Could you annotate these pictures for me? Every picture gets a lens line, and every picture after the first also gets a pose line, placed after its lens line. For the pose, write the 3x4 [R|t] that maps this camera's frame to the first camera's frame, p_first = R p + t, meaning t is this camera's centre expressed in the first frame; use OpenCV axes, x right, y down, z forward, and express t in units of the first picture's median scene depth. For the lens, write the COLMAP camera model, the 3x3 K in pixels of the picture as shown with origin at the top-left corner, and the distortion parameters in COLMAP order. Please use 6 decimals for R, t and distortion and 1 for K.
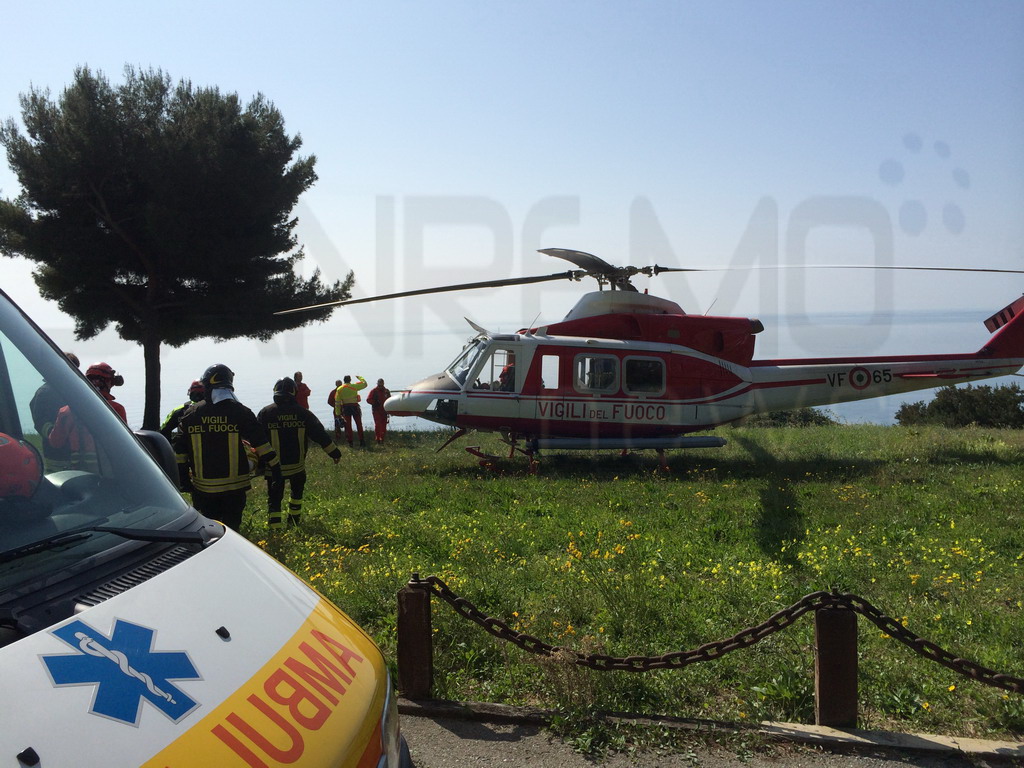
lens RADIAL K [[898.1, 0, 499.4], [0, 898.1, 363.8], [0, 0, 1]] dist [0.098102, -0.117419]
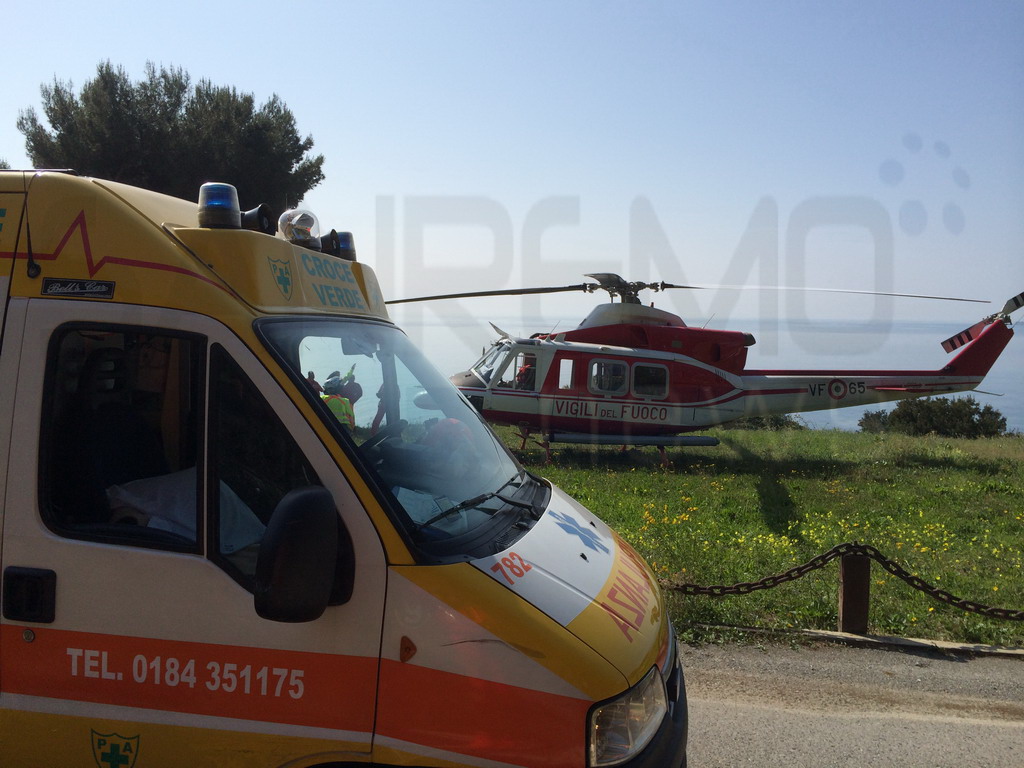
lens RADIAL K [[898.1, 0, 499.4], [0, 898.1, 363.8], [0, 0, 1]] dist [0.098102, -0.117419]
pose [[0.998652, 0.035394, 0.037968, -0.062296], [-0.035632, 0.999349, 0.005608, -0.006385], [-0.037745, -0.006953, 0.999263, -0.102599]]
